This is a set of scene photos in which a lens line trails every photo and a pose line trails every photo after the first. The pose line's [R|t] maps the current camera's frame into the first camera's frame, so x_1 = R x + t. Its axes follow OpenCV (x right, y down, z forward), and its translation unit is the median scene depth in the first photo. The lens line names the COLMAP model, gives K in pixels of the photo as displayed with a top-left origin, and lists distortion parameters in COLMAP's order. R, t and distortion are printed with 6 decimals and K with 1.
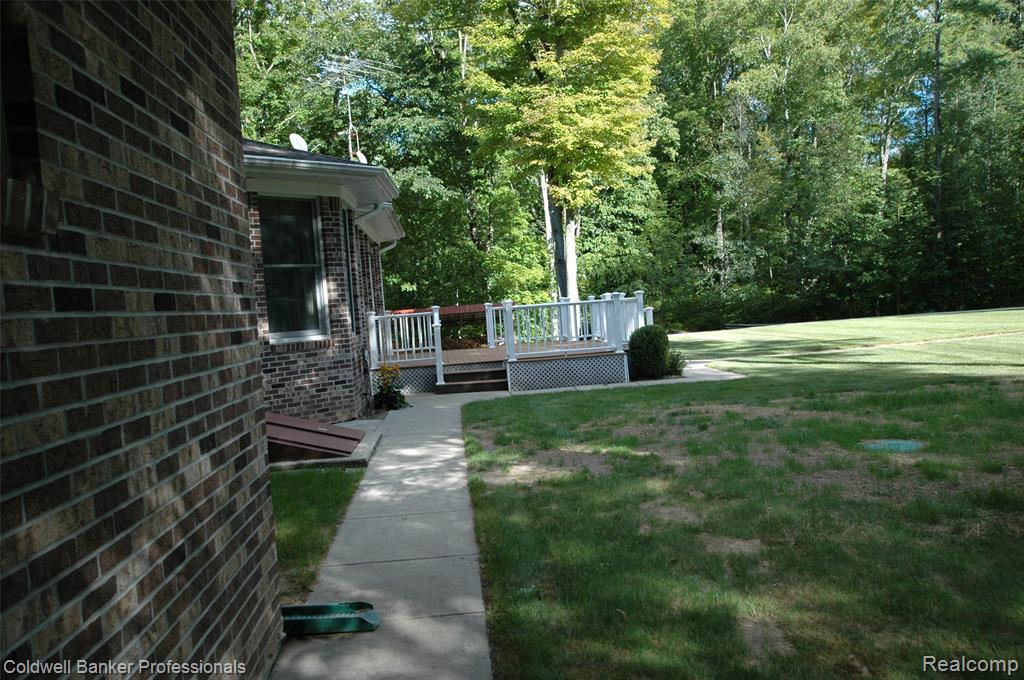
lens RADIAL K [[840.9, 0, 507.0], [0, 840.9, 340.3], [0, 0, 1]] dist [-0.012705, 0.057692]
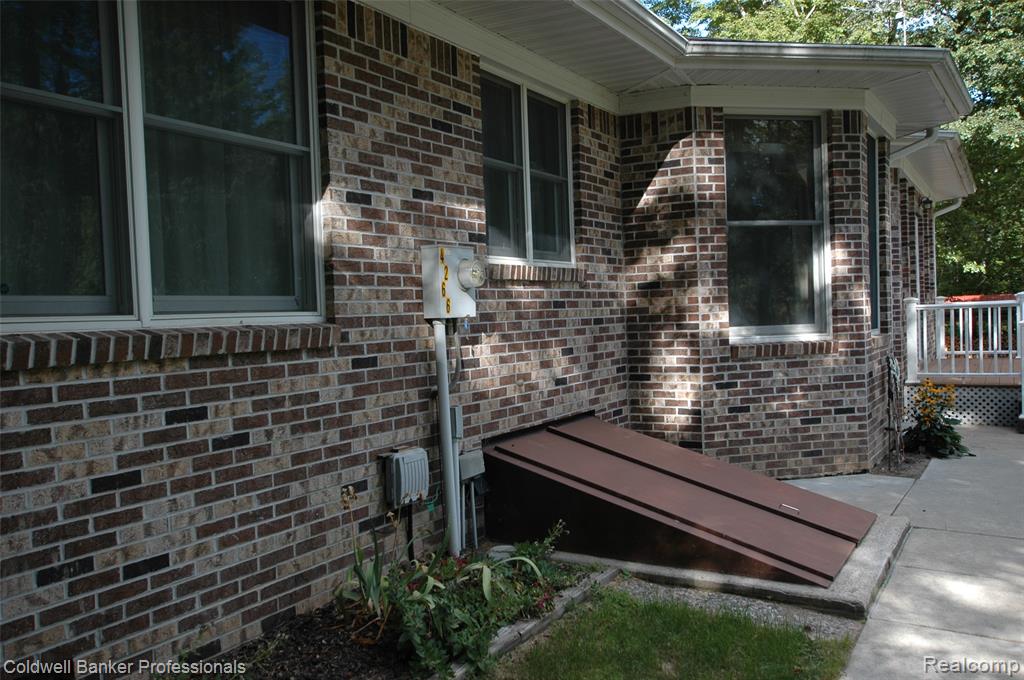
lens RADIAL K [[840.9, 0, 507.0], [0, 840.9, 340.3], [0, 0, 1]] dist [-0.012705, 0.057692]
pose [[0.814030, 0.059328, -0.577785, -0.045822], [-0.046244, 0.998232, 0.037349, -0.013483], [0.578979, -0.003684, 0.815334, 0.351029]]
